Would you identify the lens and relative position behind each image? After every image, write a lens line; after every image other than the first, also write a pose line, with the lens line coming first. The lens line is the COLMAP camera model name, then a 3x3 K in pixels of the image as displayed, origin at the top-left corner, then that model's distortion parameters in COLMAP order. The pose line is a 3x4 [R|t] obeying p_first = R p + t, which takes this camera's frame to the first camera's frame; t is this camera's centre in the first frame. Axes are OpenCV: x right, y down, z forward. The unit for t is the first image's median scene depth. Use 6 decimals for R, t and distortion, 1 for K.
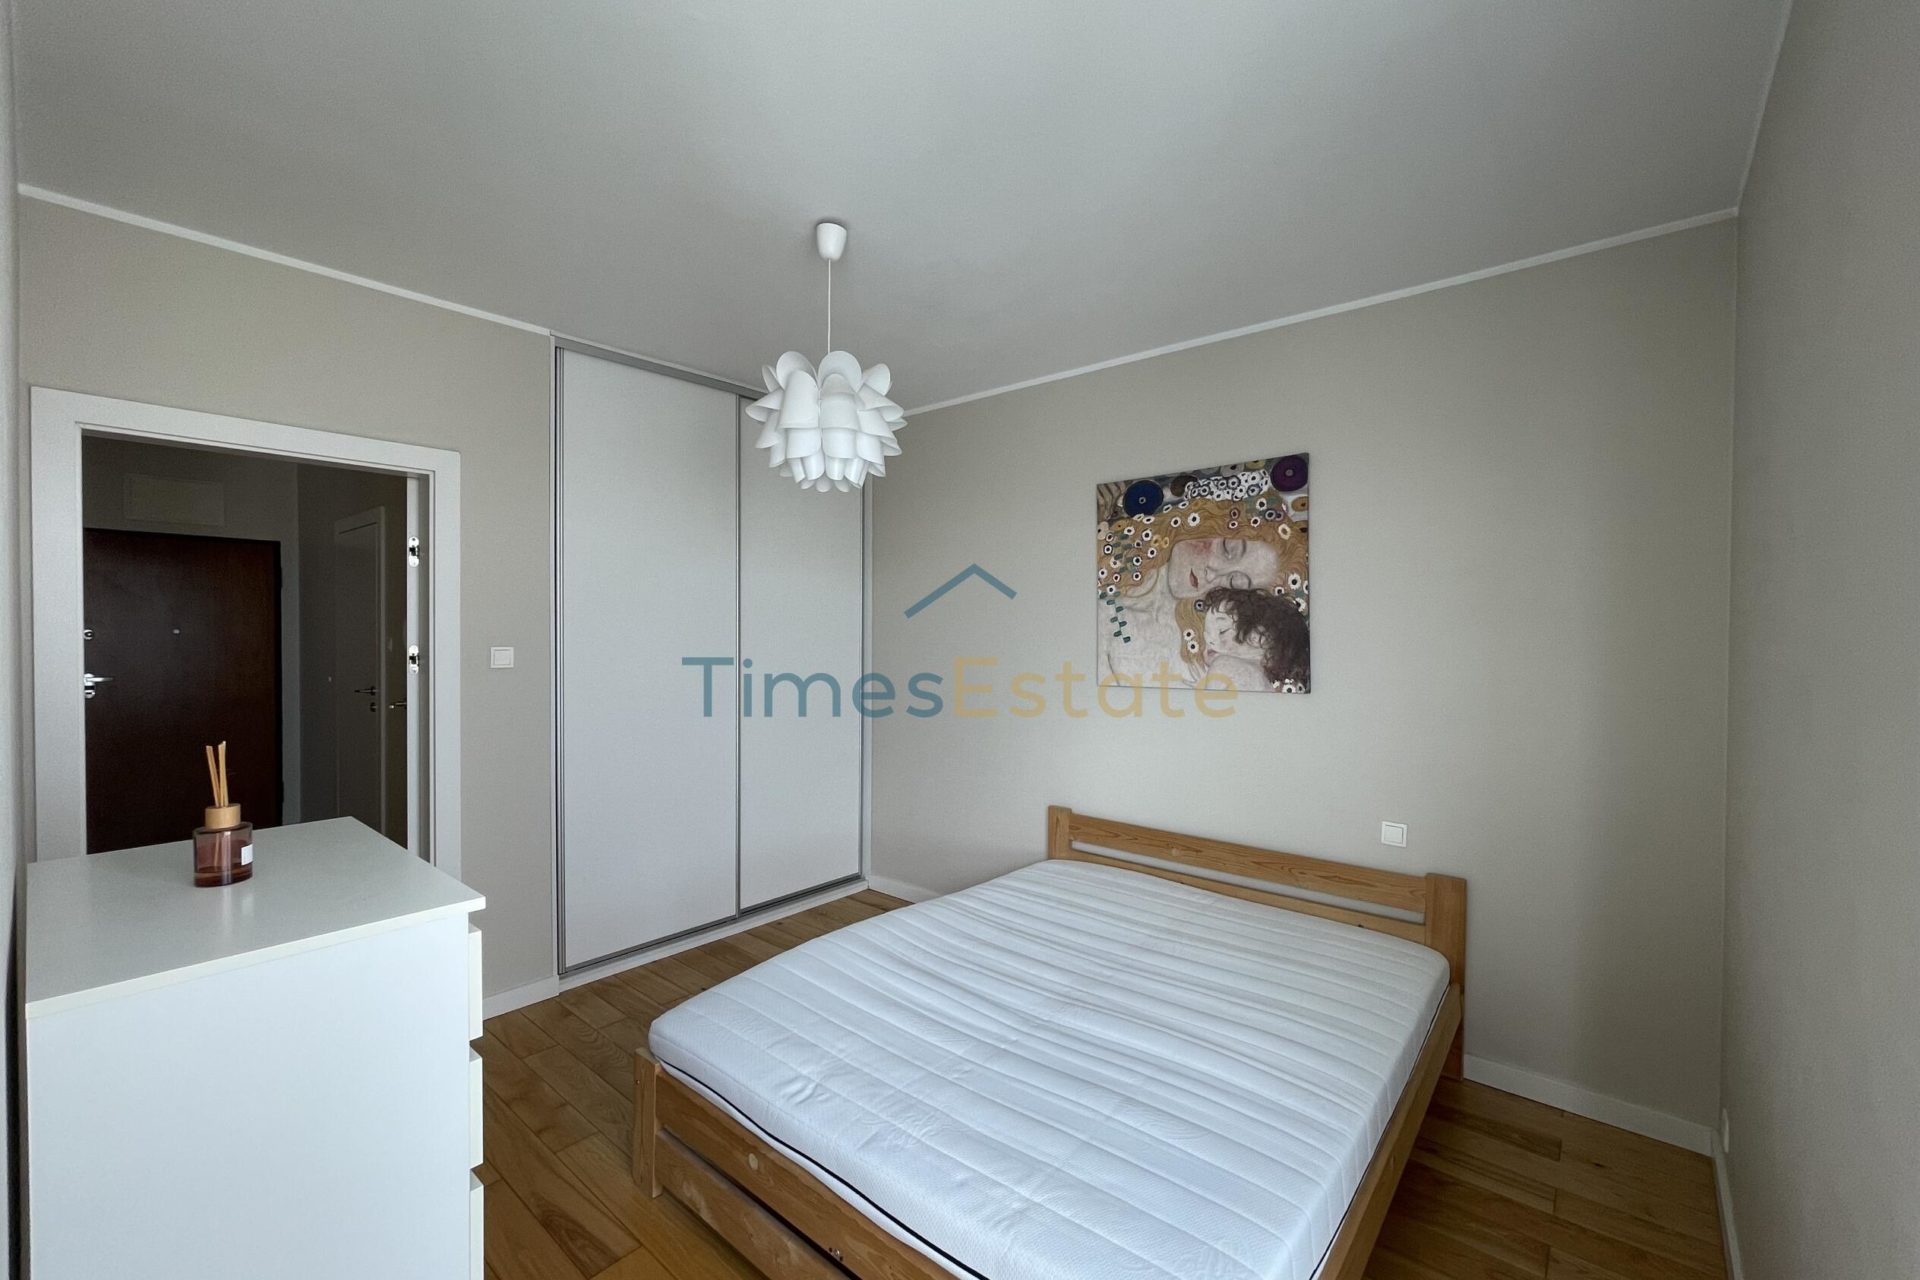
lens RADIAL K [[775.4, 0, 955.6], [0, 775.4, 640.3], [0, 0, 1]] dist [-0.000095, 0.000275]
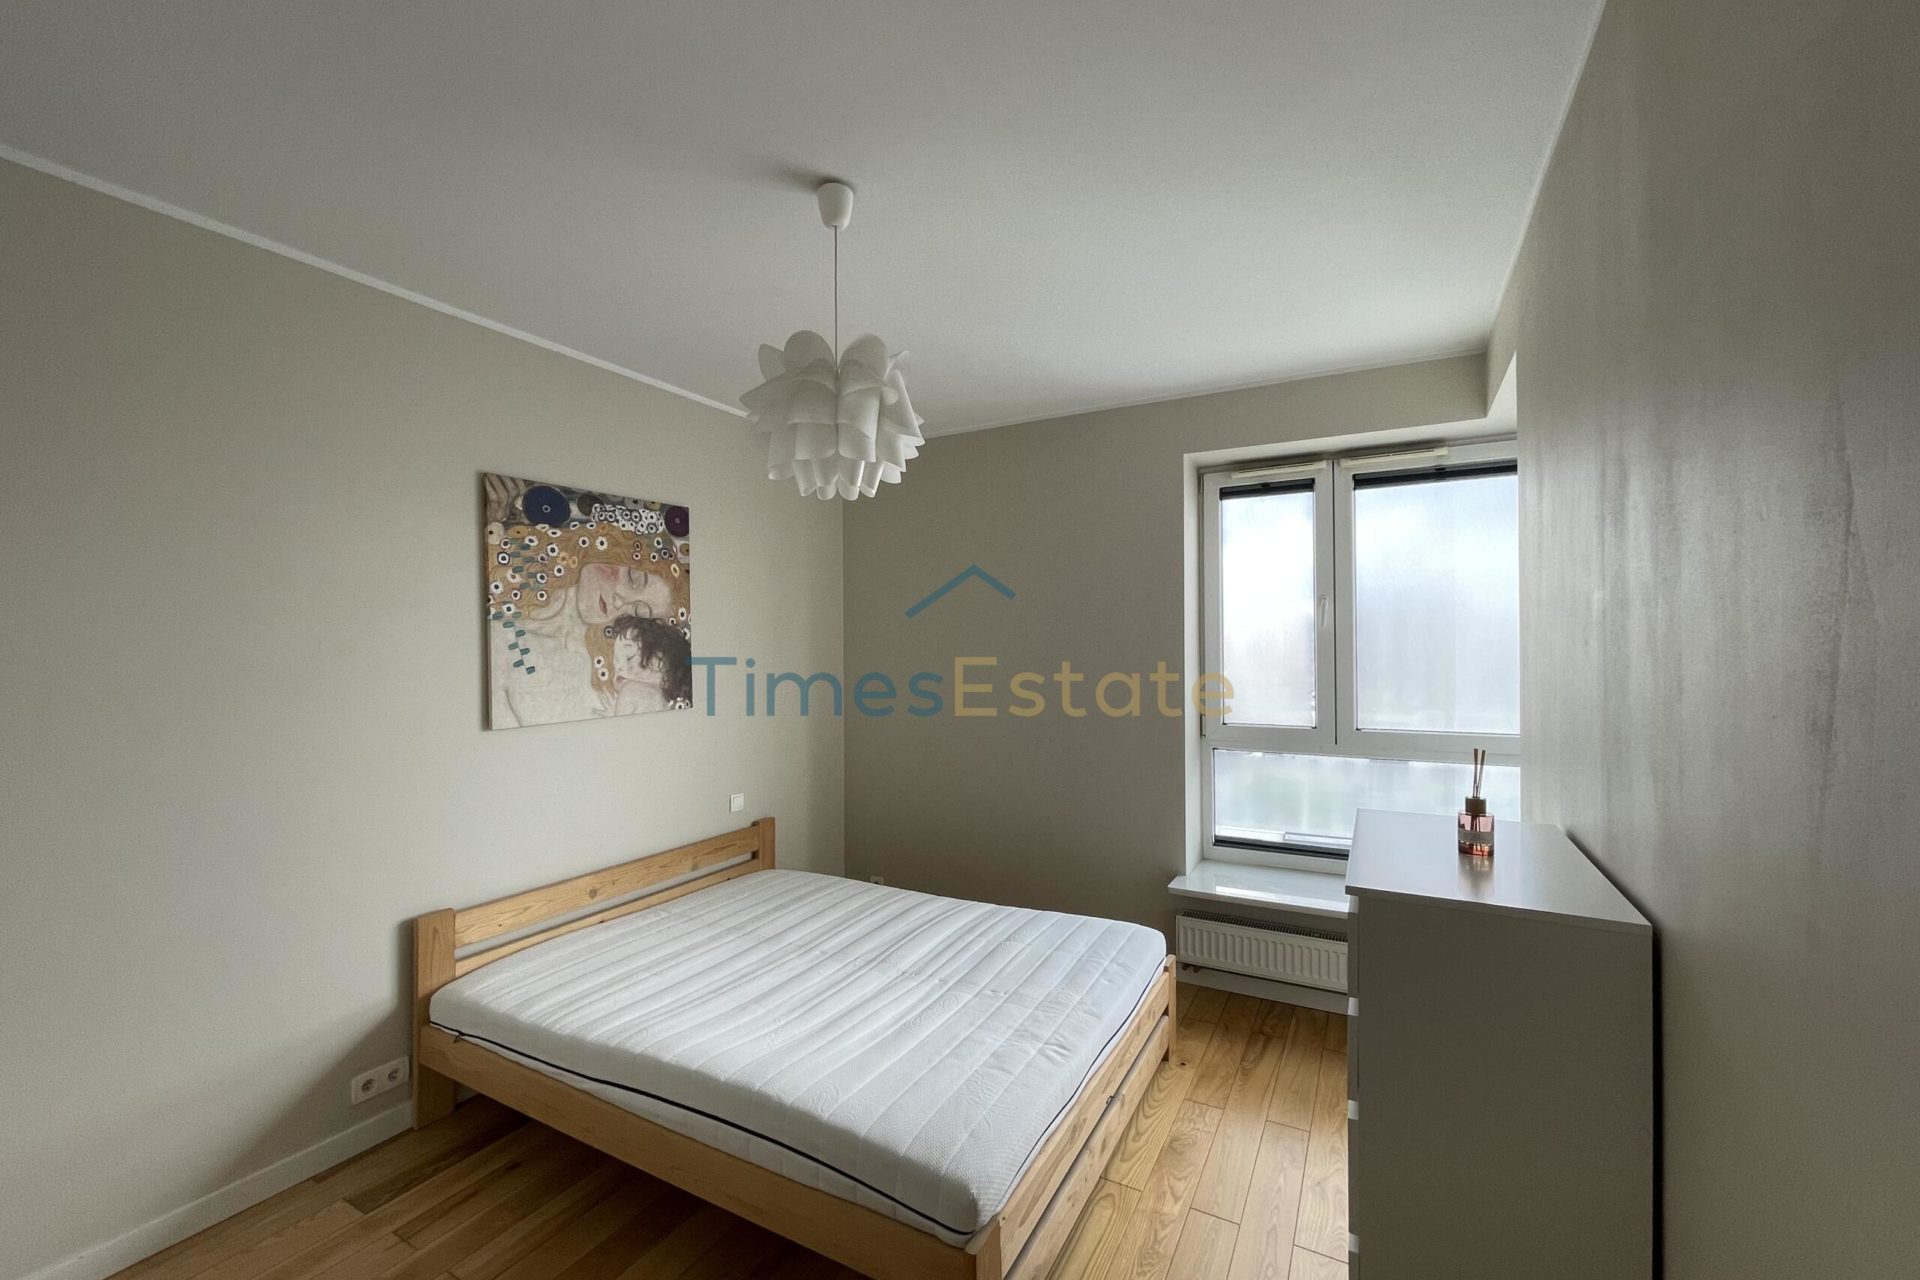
lens RADIAL K [[775.4, 0, 955.6], [0, 775.4, 640.3], [0, 0, 1]] dist [-0.000095, 0.000275]
pose [[-0.199259, 0.002231, 0.979944, -0.743466], [0.017607, 0.999844, 0.001304, -0.027972], [-0.979789, 0.017513, -0.199267, 0.769698]]
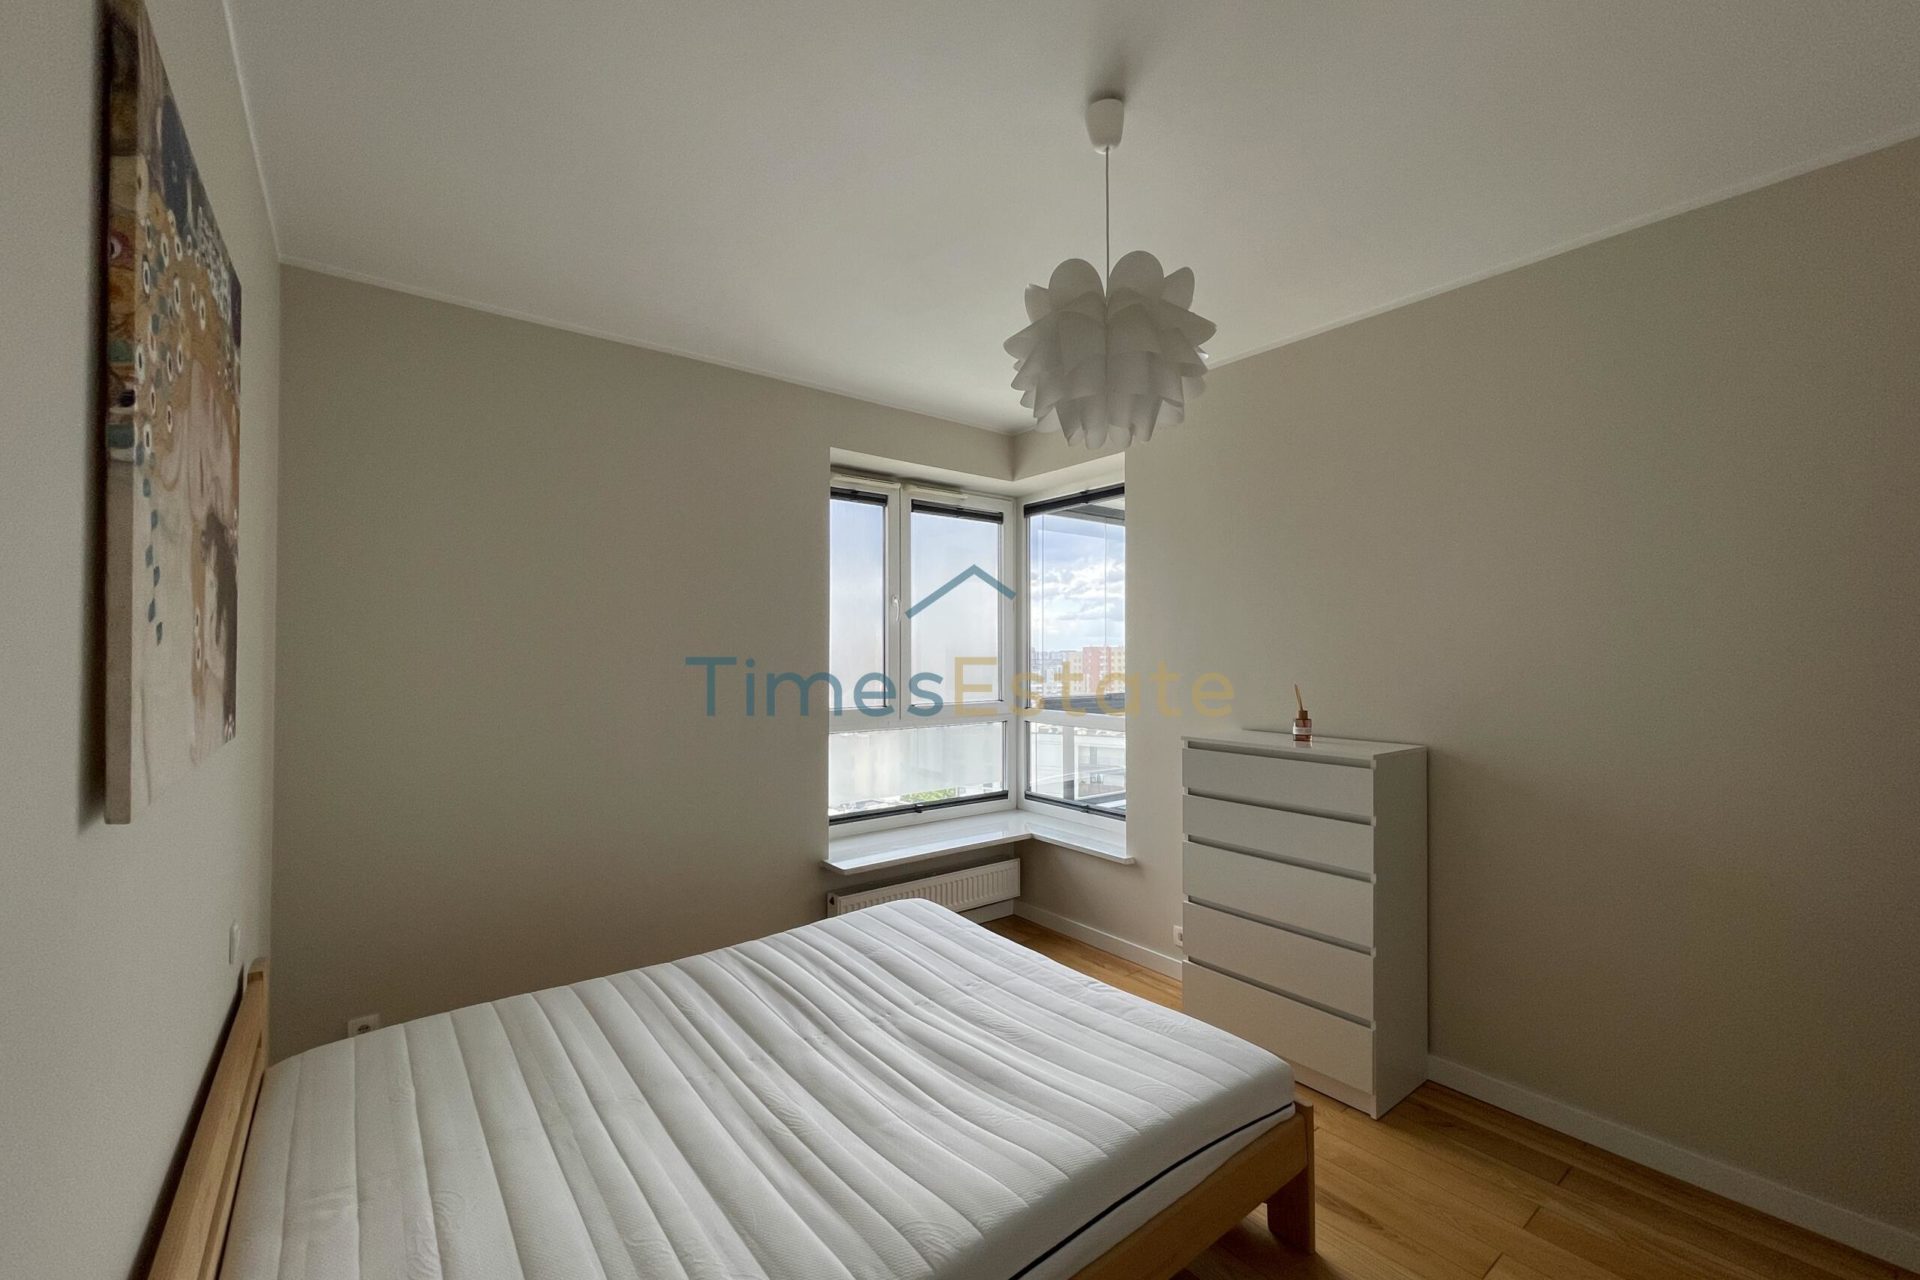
lens RADIAL K [[775.4, 0, 955.6], [0, 775.4, 640.3], [0, 0, 1]] dist [-0.000095, 0.000275]
pose [[-0.979909, -0.003316, 0.199418, -0.126063], [-0.004417, 0.999977, -0.005077, 0.002034], [-0.199397, -0.005855, -0.979901, 1.307823]]
